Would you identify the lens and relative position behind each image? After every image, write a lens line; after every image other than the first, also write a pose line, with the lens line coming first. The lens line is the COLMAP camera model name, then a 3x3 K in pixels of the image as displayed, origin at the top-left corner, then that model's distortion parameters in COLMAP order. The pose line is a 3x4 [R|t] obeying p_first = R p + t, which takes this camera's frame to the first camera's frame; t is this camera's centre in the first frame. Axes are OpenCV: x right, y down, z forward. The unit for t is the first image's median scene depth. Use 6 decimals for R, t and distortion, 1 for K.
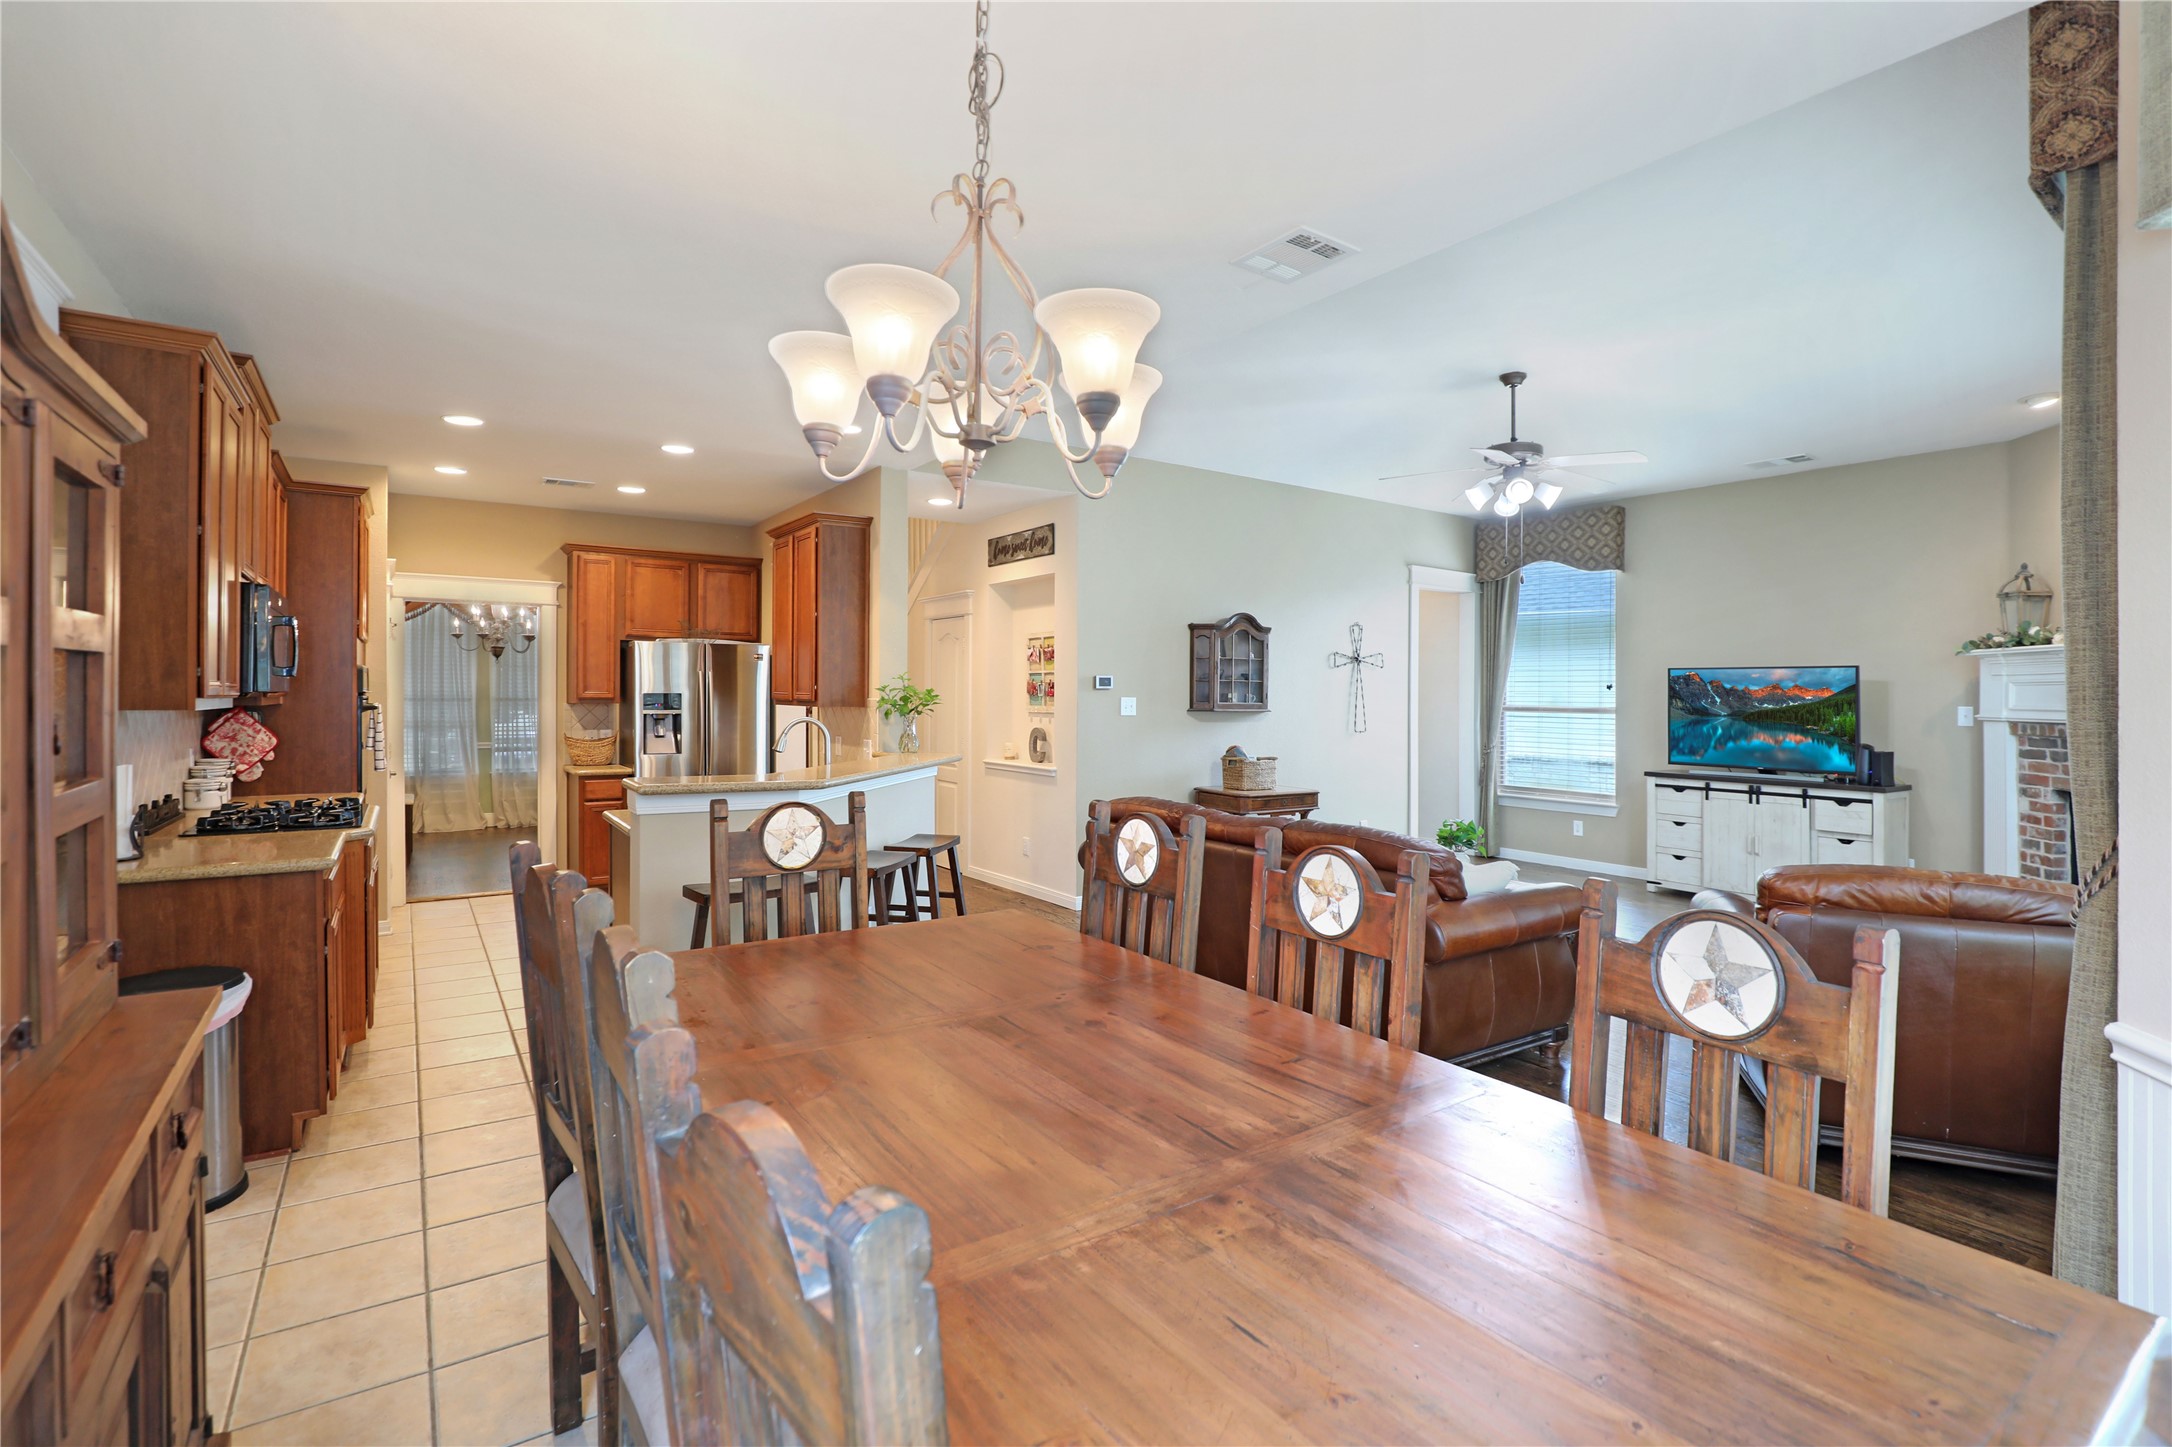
lens RADIAL K [[1030.7, 0, 1121.9], [0, 1030.7, 712.3], [0, 0, 1]] dist [-0.028221, 0.006403]
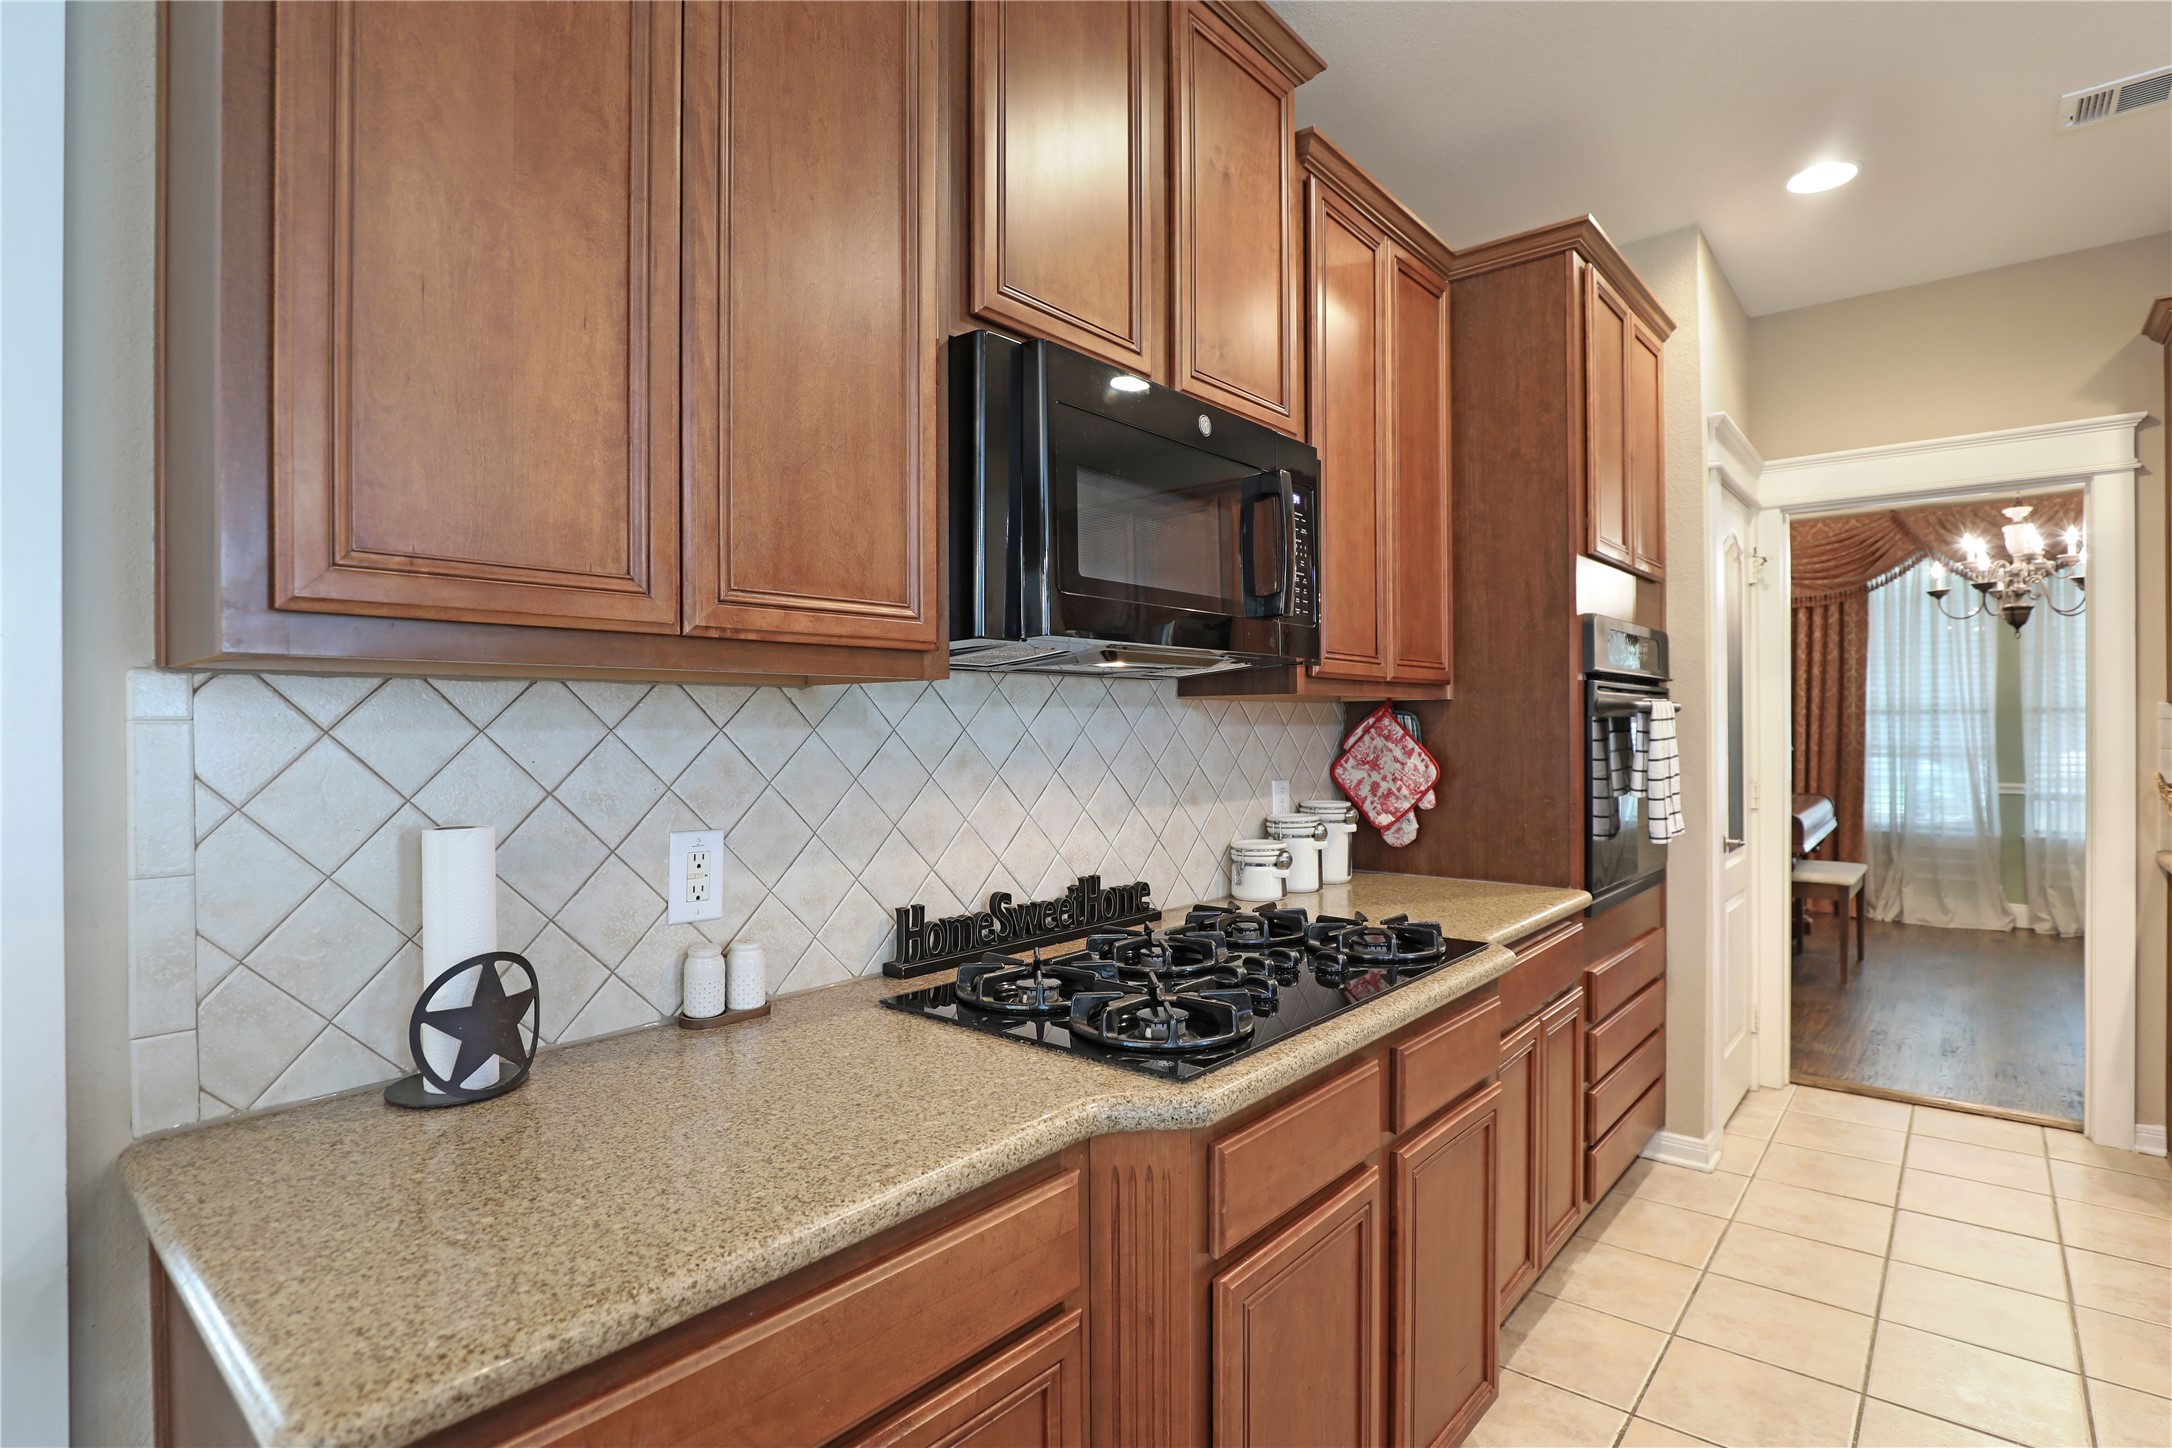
lens RADIAL K [[1015.9, 0, 1125.1], [0, 1015.9, 717.7], [0, 0, 1]] dist [-0.026951, 0.001873]
pose [[0.237508, -0.010750, -0.971326, -0.257692], [-0.009844, 0.999861, -0.013472, 0.006460], [0.971336, 0.012761, 0.237370, 0.500308]]
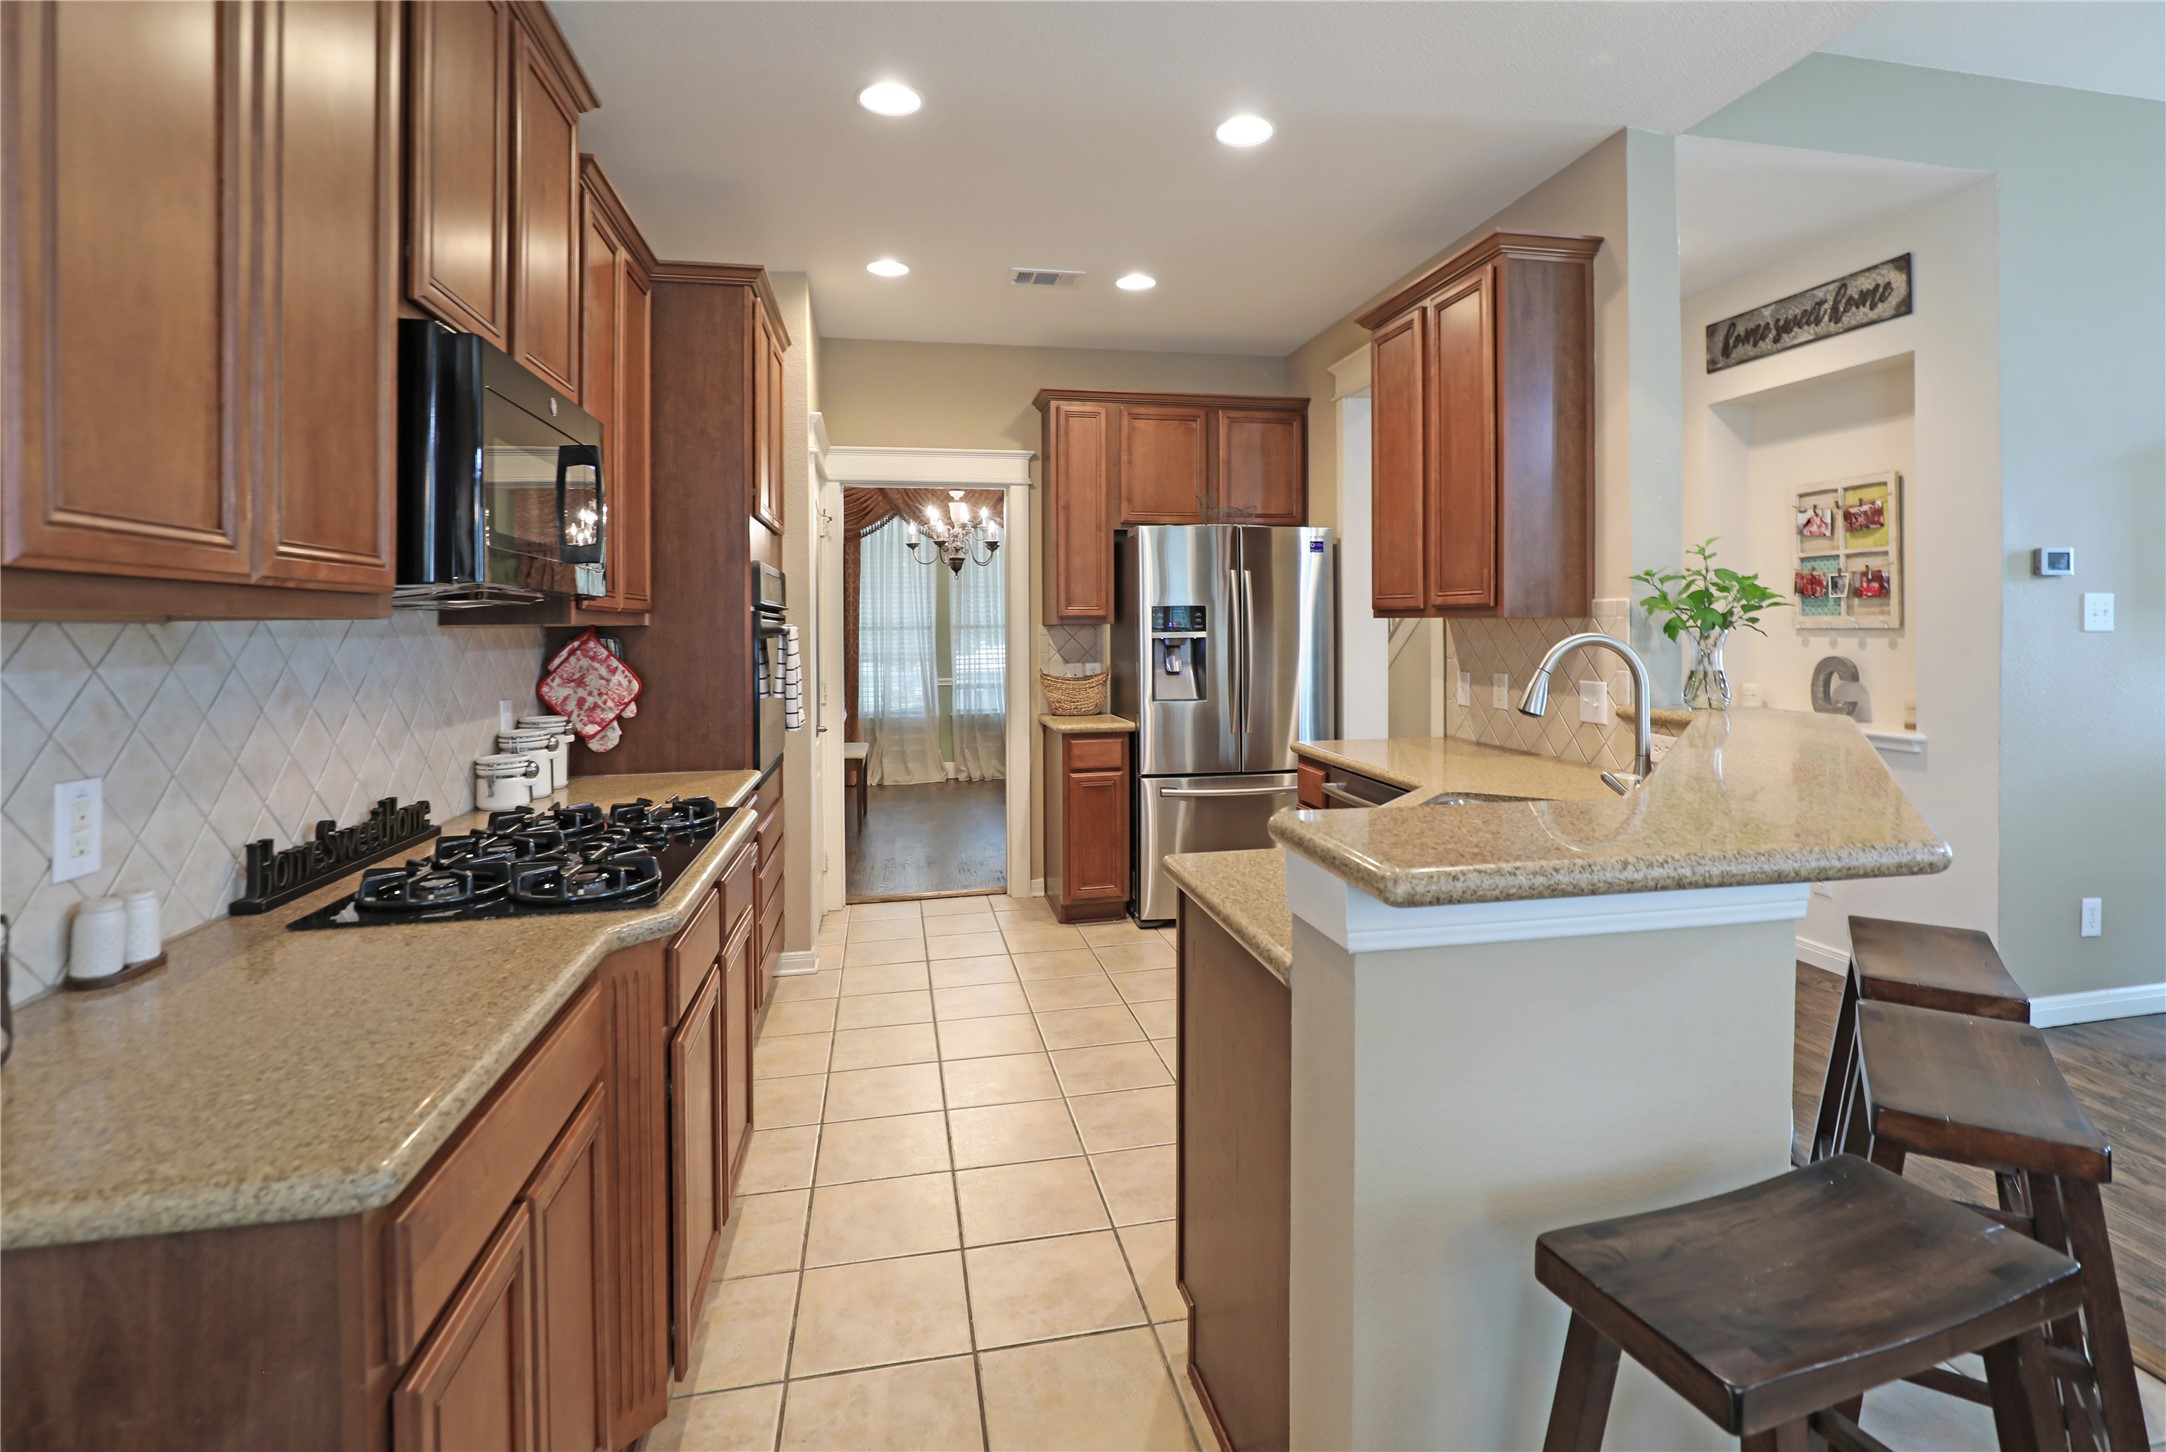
lens RADIAL K [[1027.8, 0, 1078.1], [0, 1027.8, 620.6], [0, 0, 1]] dist [-0.028221, 0.006403]
pose [[0.906447, -0.019120, -0.421888, -0.227450], [0.010594, 0.999690, -0.022544, 0.003831], [0.422188, 0.015966, 0.906368, 0.379159]]
